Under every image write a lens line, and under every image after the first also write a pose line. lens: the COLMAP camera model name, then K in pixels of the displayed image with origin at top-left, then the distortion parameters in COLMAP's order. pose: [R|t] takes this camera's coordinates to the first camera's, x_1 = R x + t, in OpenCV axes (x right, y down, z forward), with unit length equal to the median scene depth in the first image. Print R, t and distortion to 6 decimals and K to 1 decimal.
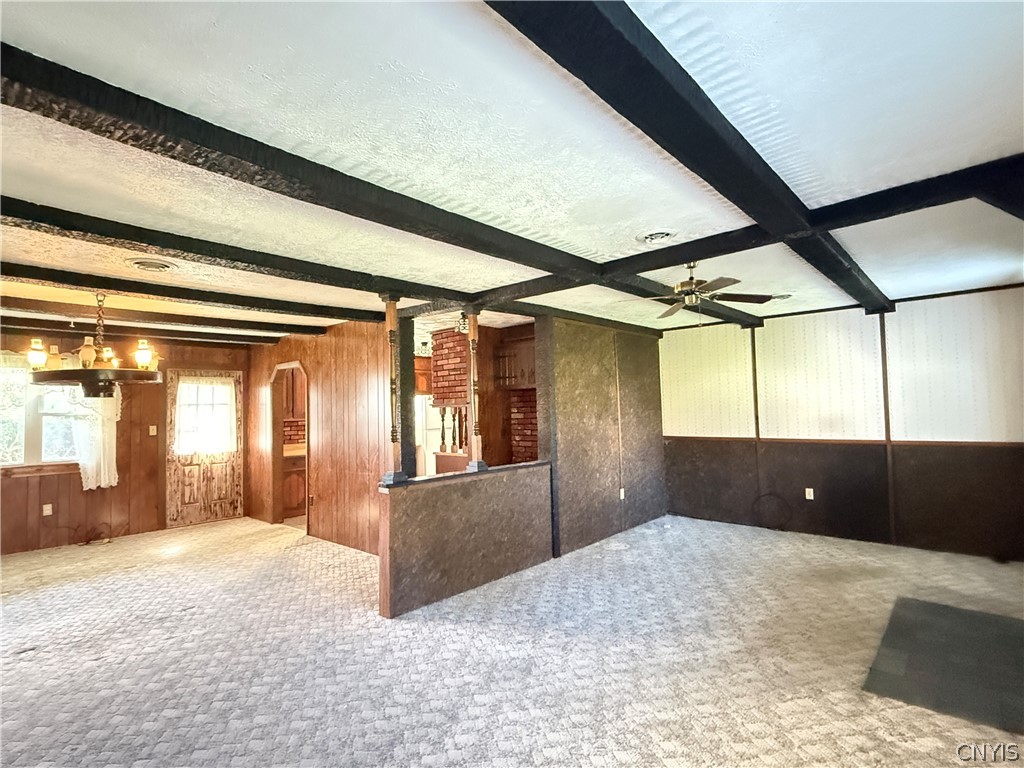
lens RADIAL K [[519.2, 0, 510.3], [0, 519.2, 386.4], [0, 0, 1]] dist [-0.001631, 0.000017]
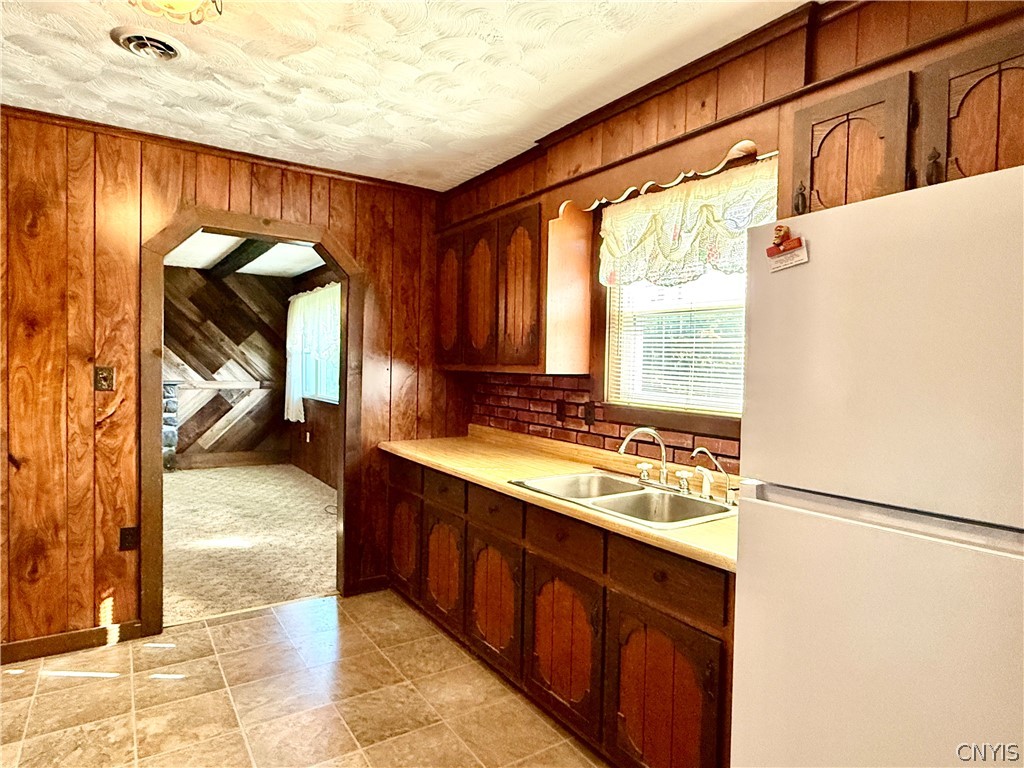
lens RADIAL K [[578.1, 0, 506.7], [0, 578.1, 384.6], [0, 0, 1]] dist [-0.012414, -0.001377]
pose [[-0.228811, 0.050444, -0.972163, -0.000868], [0.022400, 0.998665, 0.046548, 0.069896], [0.973213, -0.011126, -0.229636, 1.382565]]
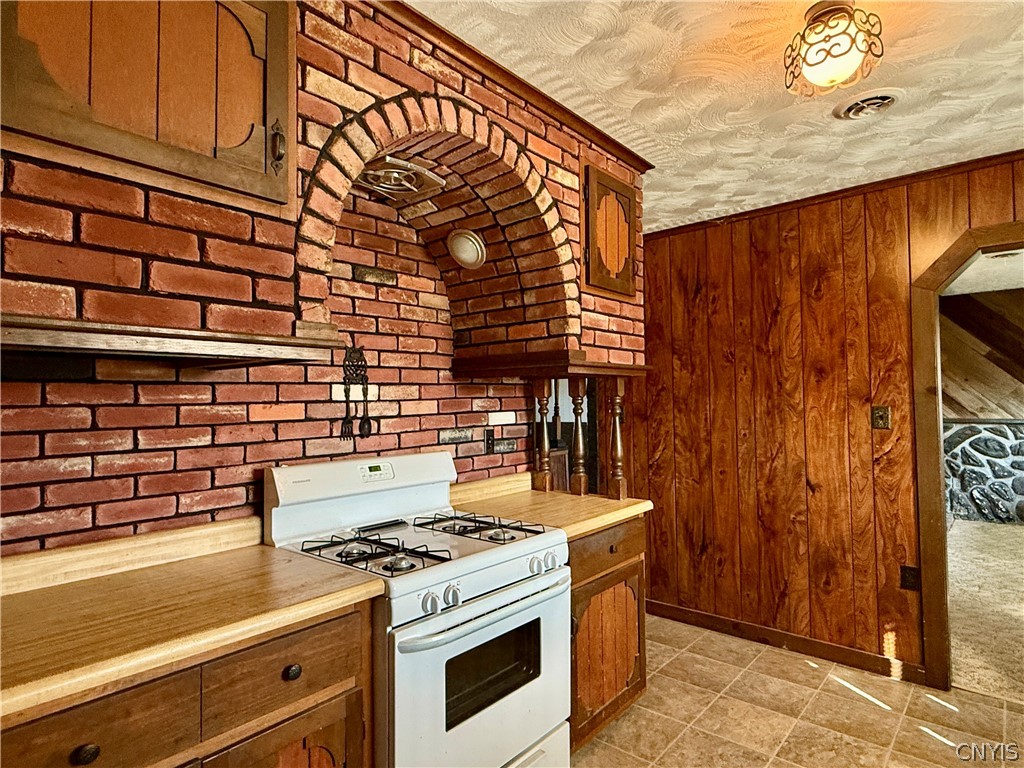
lens RADIAL K [[578.1, 0, 504.9], [0, 578.1, 383.0], [0, 0, 1]] dist [-0.012414, -0.001377]
pose [[-0.999248, 0.037890, -0.008257, -0.044262], [0.038371, 0.996870, -0.069123, 0.071379], [0.005612, -0.069388, -0.997574, 1.437891]]
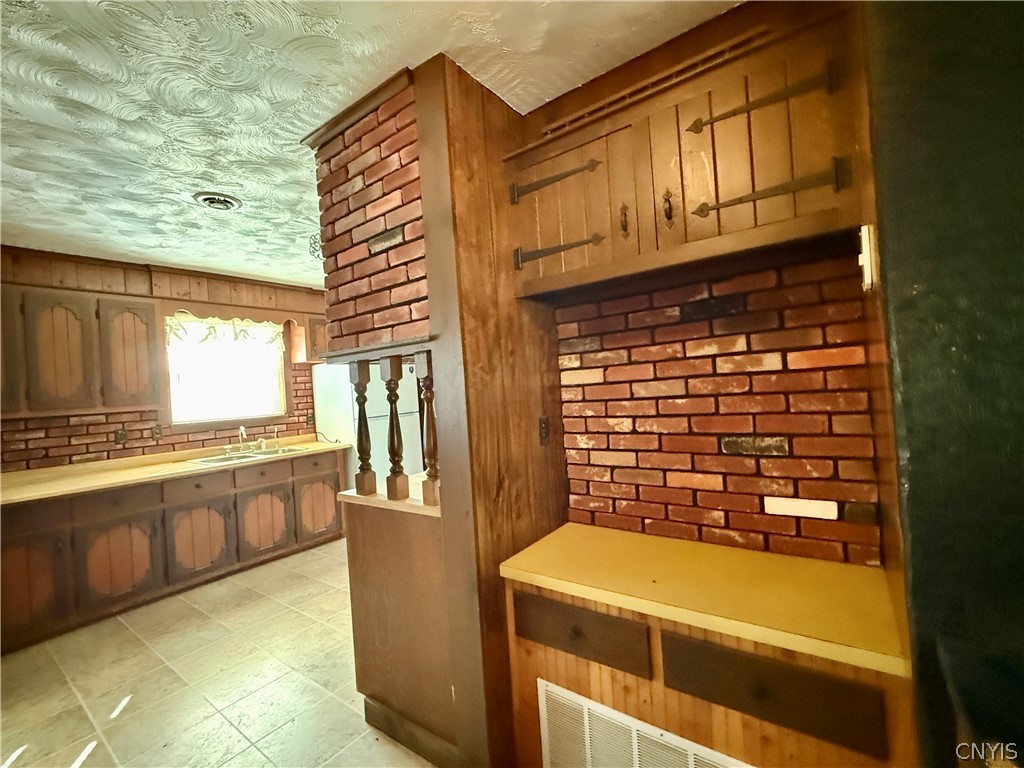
lens RADIAL K [[442.7, 0, 507.7], [0, 442.7, 383.8], [0, 0, 1]] dist [-0.000842, -0.000061]
pose [[0.994628, -0.040566, 0.095237, -0.062968], [0.037542, 0.998739, 0.033329, 0.049805], [-0.096469, -0.029574, 0.994897, 0.719340]]
